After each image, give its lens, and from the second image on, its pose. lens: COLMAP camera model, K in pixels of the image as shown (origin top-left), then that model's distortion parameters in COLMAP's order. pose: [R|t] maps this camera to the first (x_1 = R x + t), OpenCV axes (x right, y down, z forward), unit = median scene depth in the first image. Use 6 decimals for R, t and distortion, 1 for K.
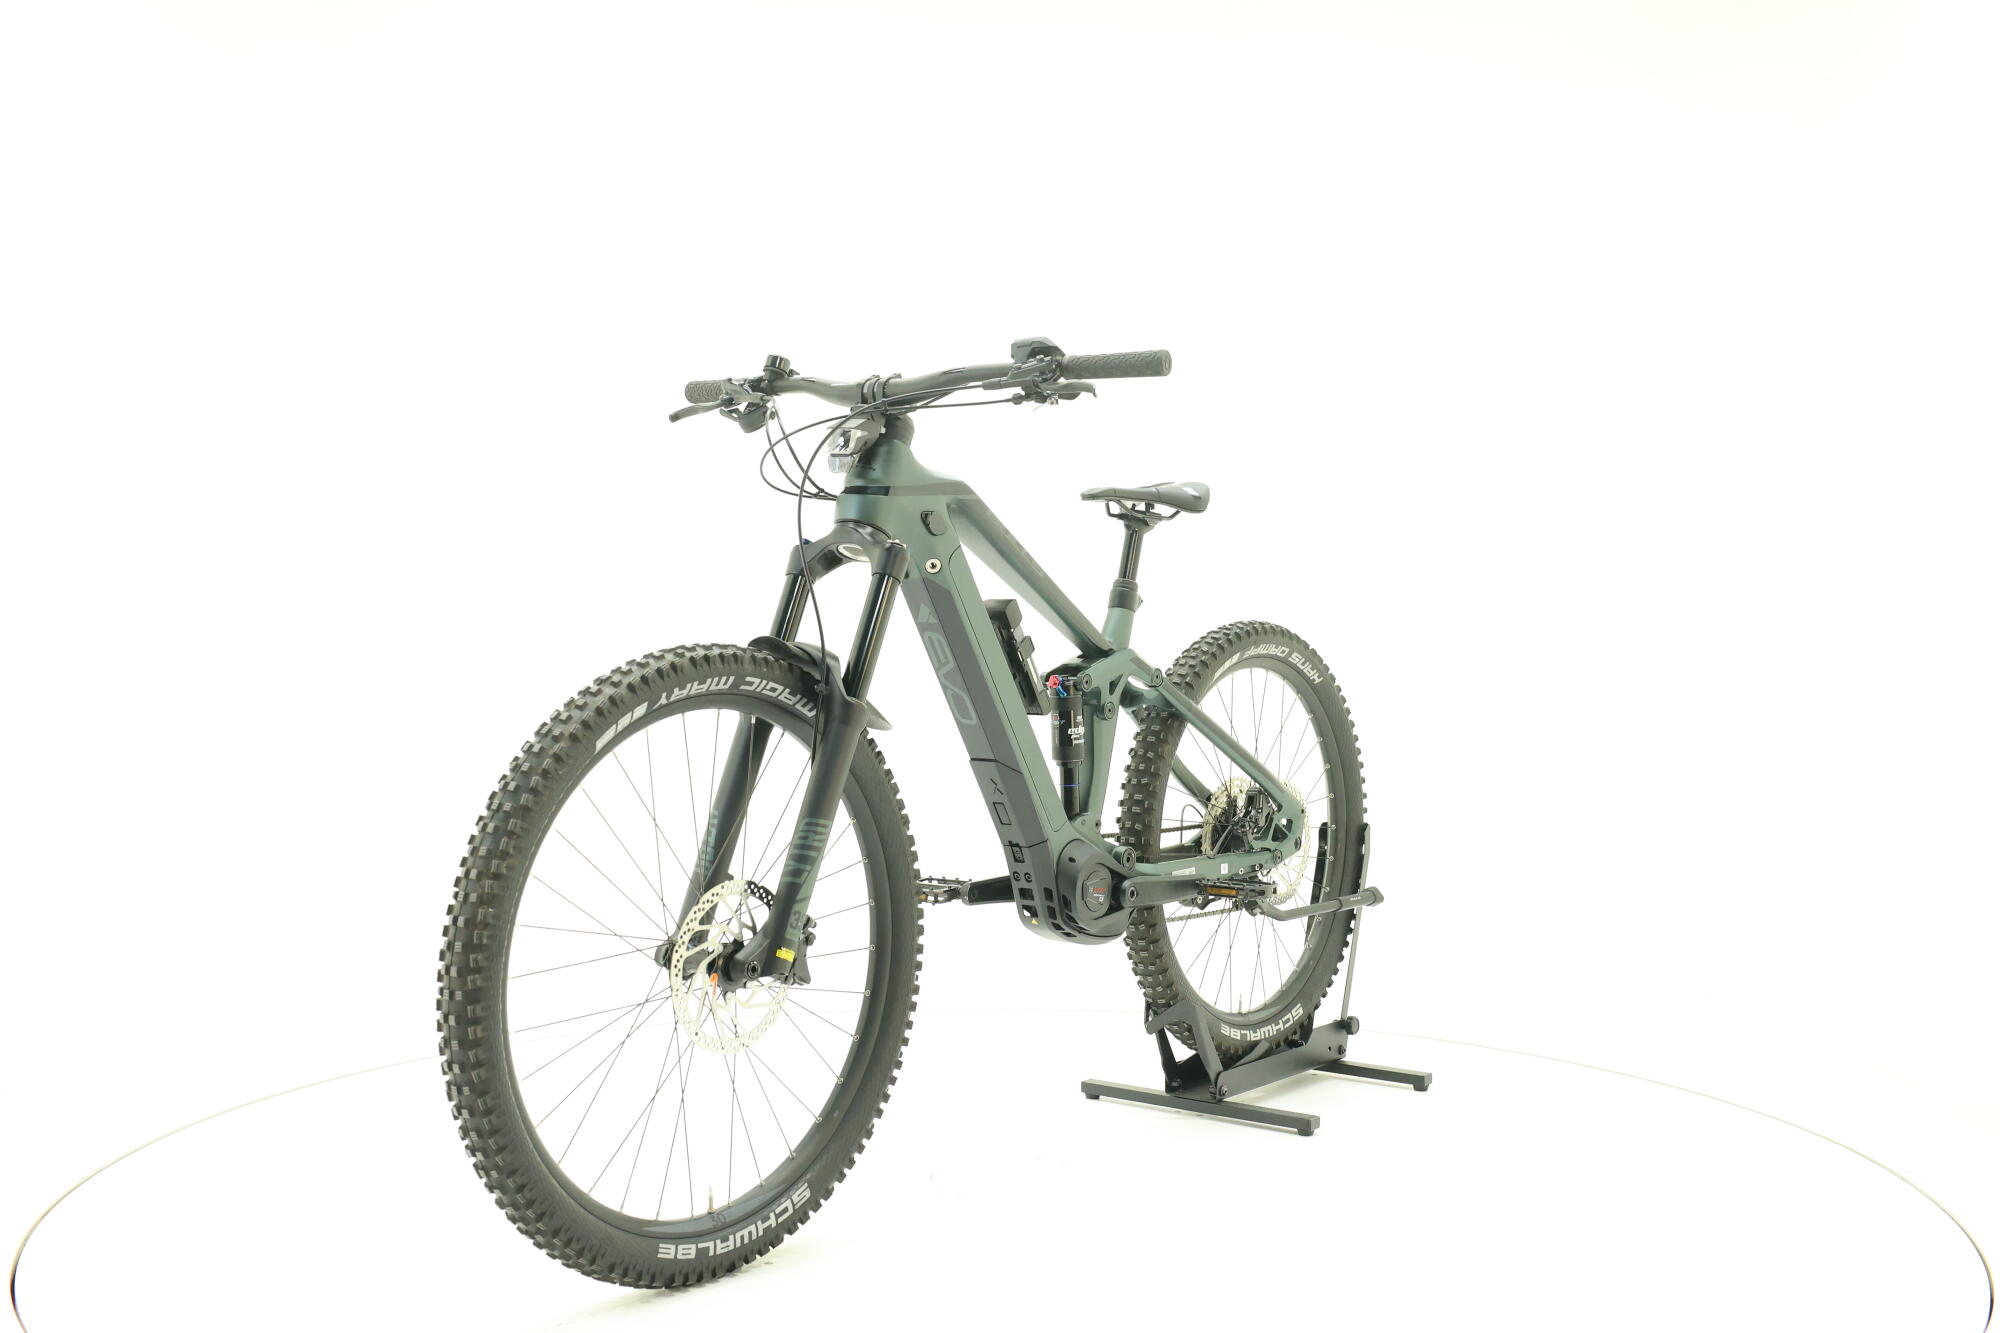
lens RADIAL K [[2156.3, 0, 1000.0], [0, 2156.3, 666.5], [0, 0, 1]] dist [-0.013240, -0.007483]
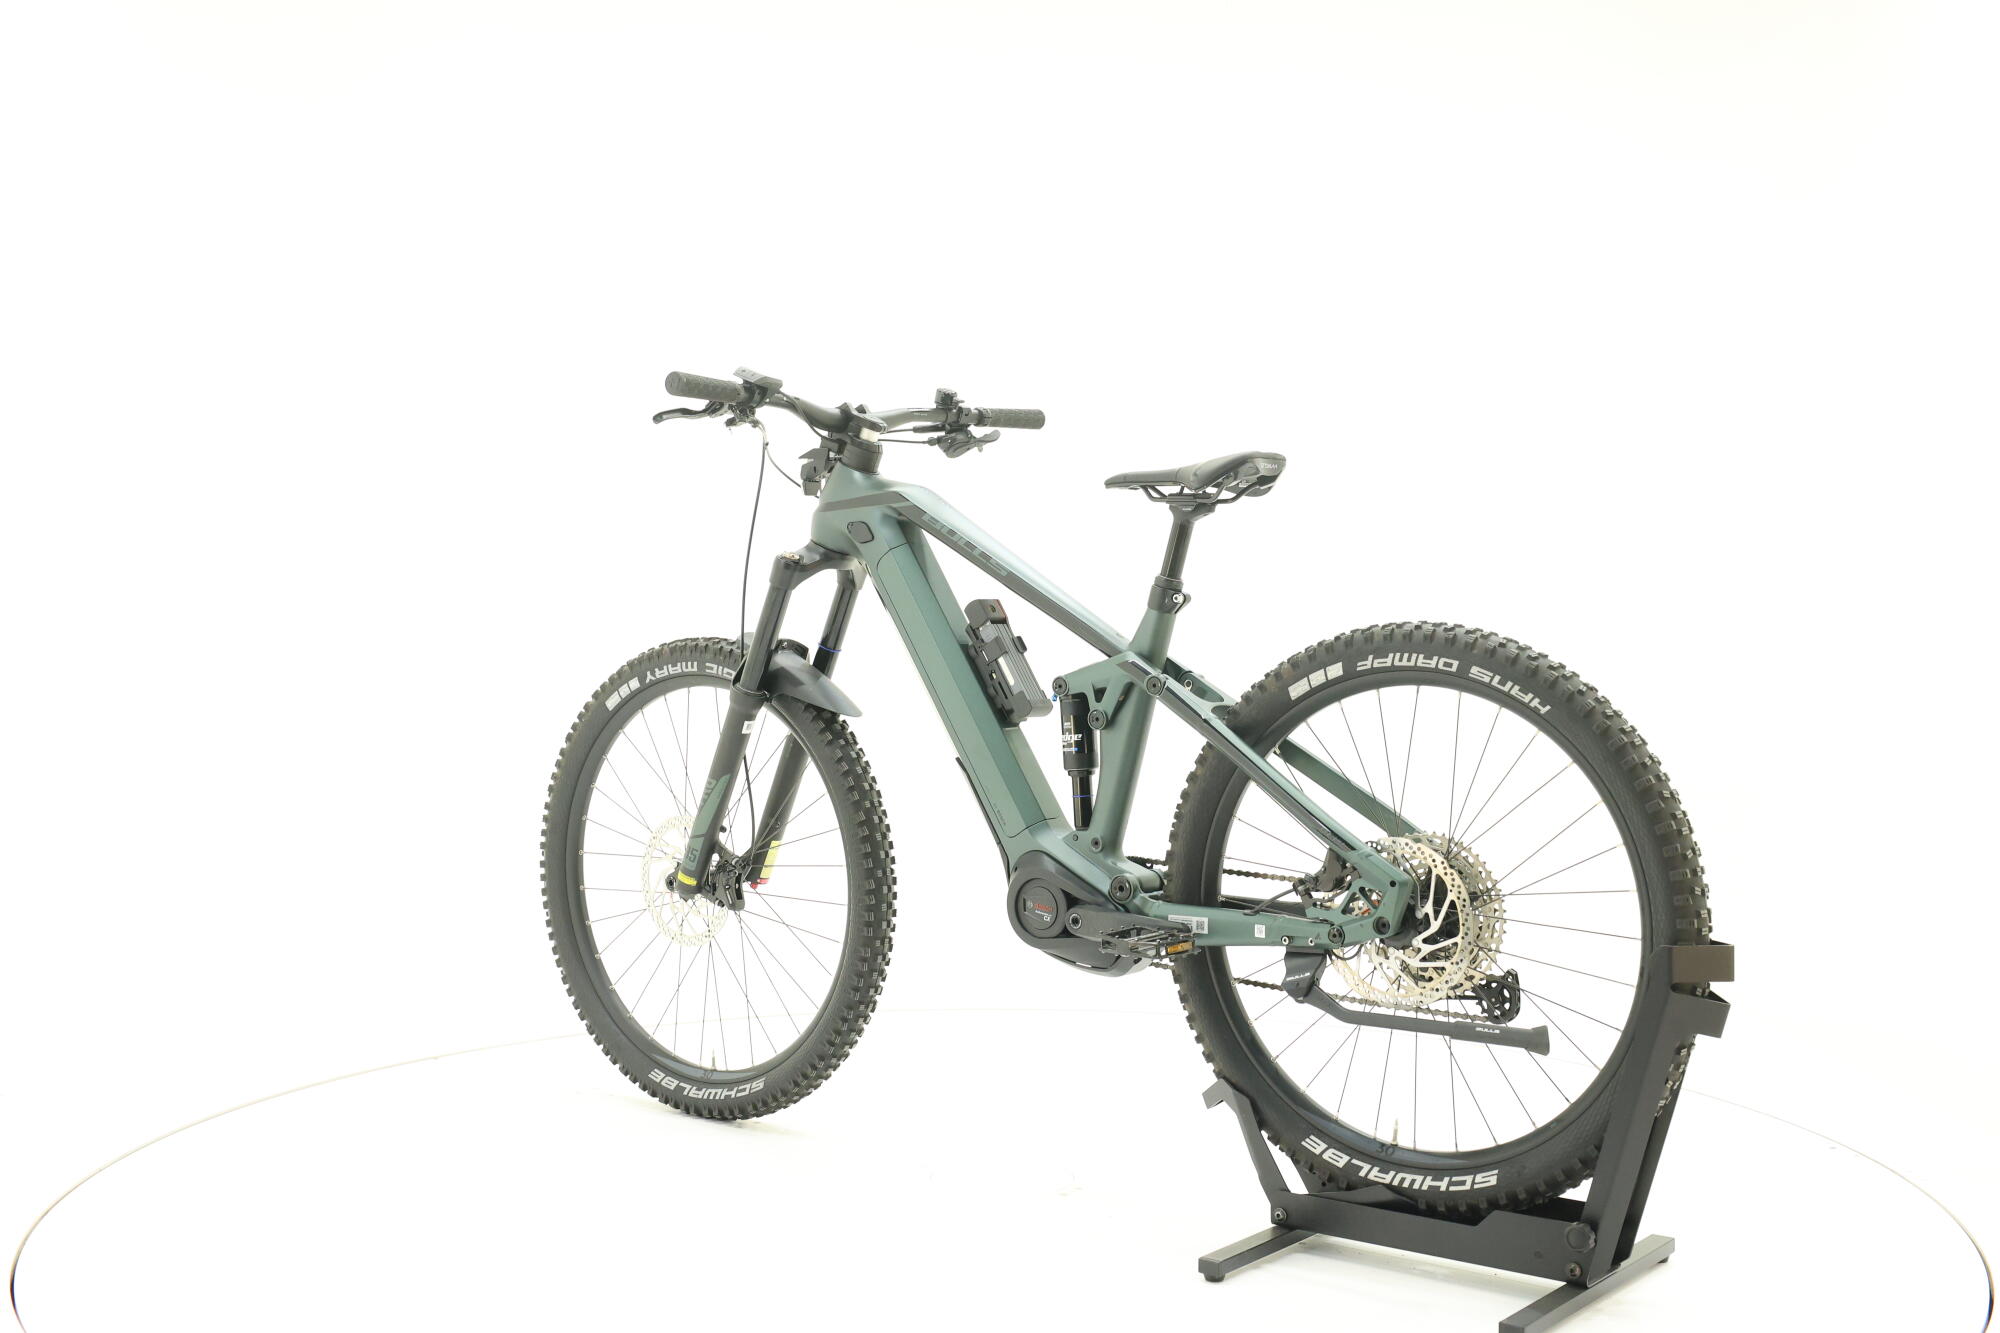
lens RADIAL K [[2156.3, 0, 1000.0], [0, 2156.3, 666.5], [0, 0, 1]] dist [-0.013240, -0.007483]
pose [[-0.007385, 0.026652, -0.999618, 1.111726], [-0.019581, 0.999449, 0.026792, -0.029544], [0.999781, 0.019771, -0.006859, 1.117846]]
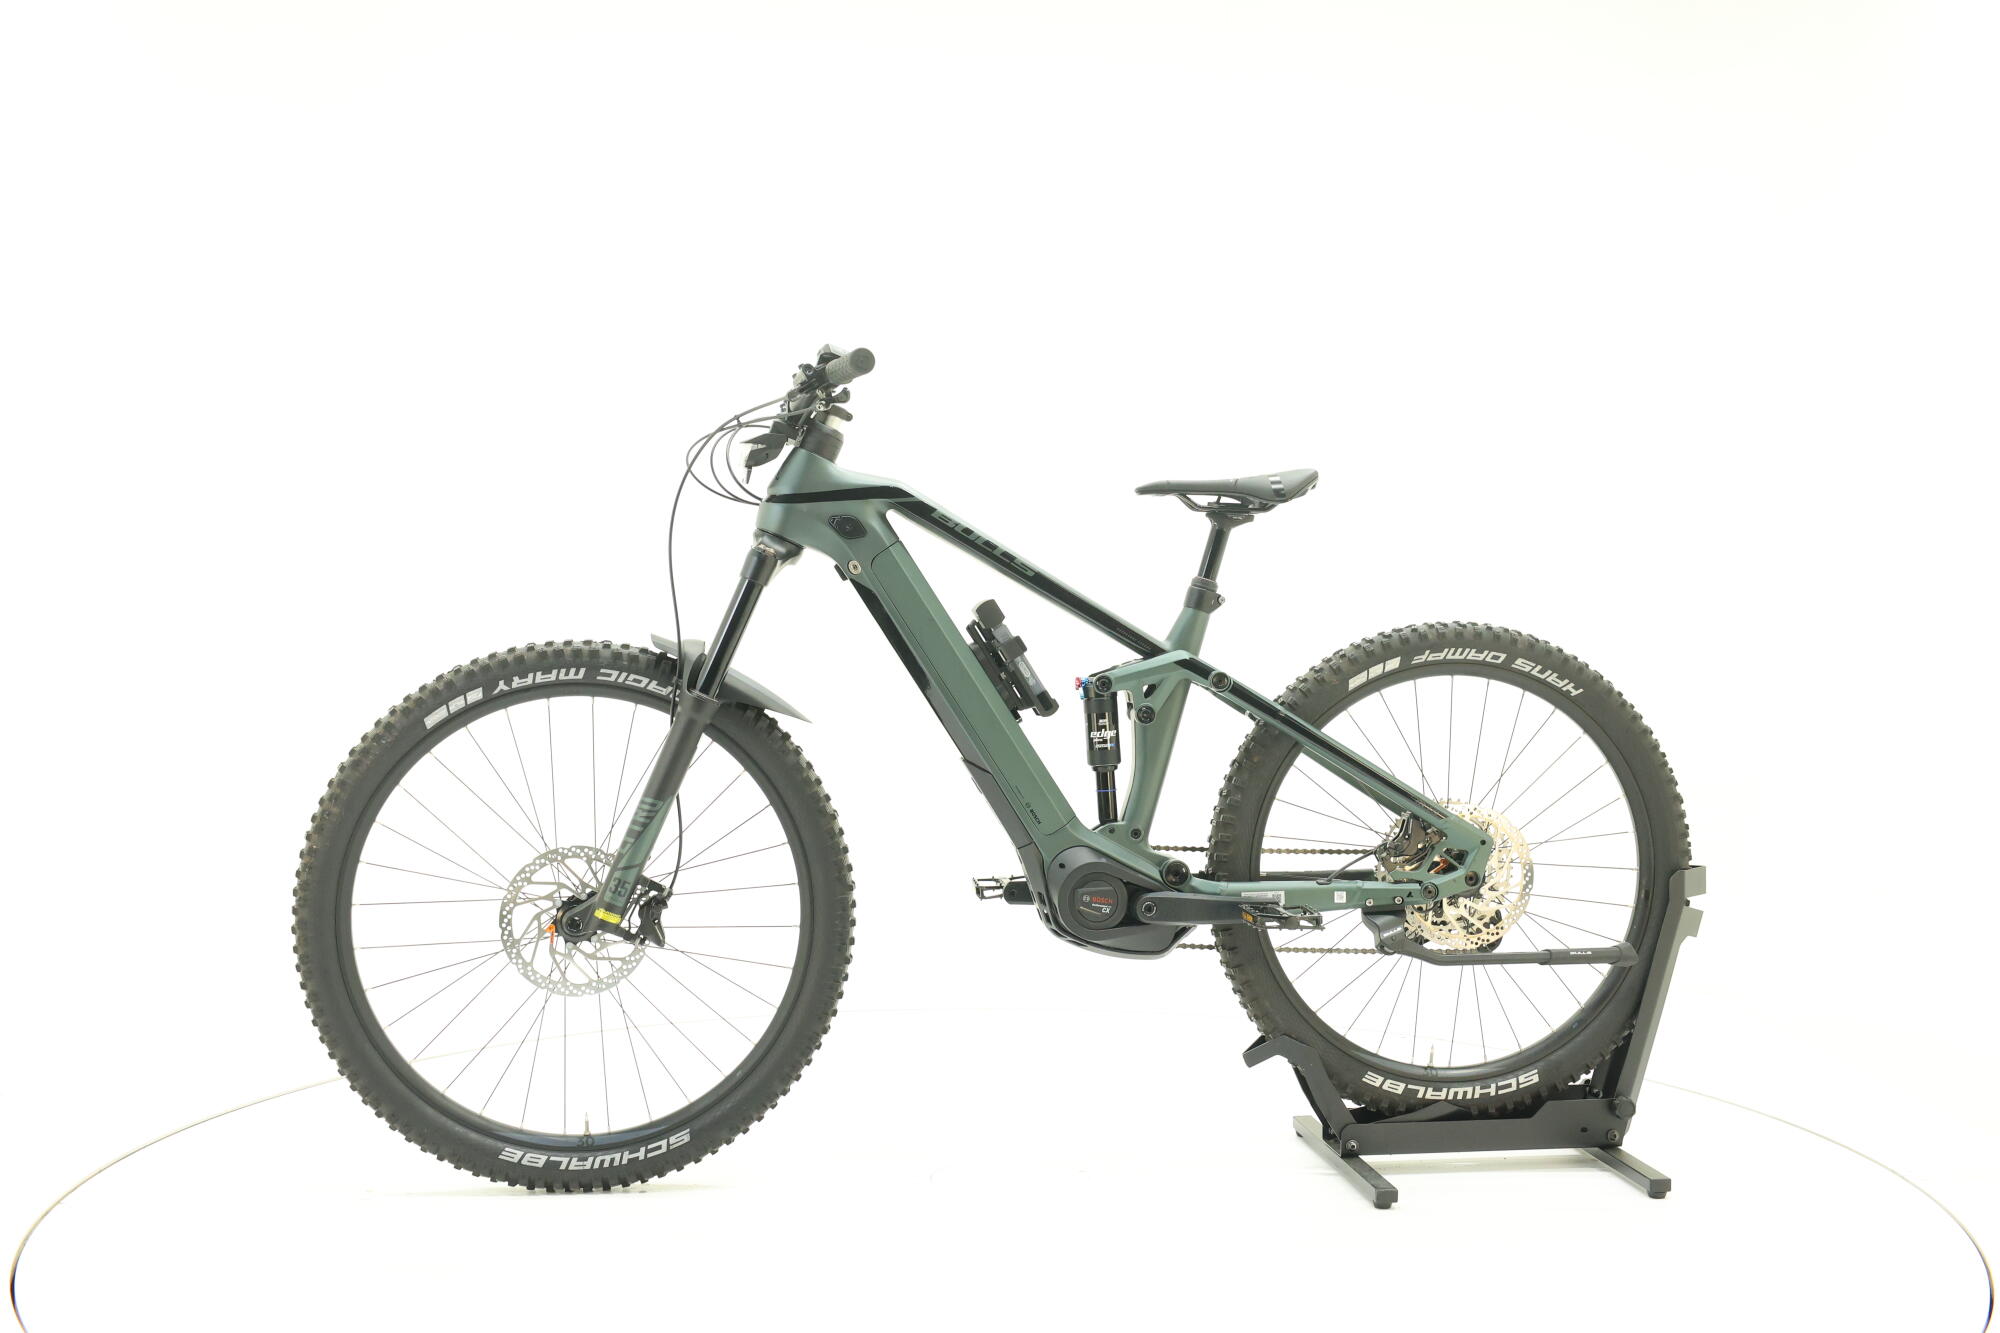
lens RADIAL K [[2156.3, 0, 1000.0], [0, 2156.3, 666.5], [0, 0, 1]] dist [-0.013240, -0.007483]
pose [[0.708654, 0.028837, -0.704967, 0.782402], [-0.019286, 0.999583, 0.021501, -0.023581], [0.705293, -0.001641, 0.708914, 0.324725]]
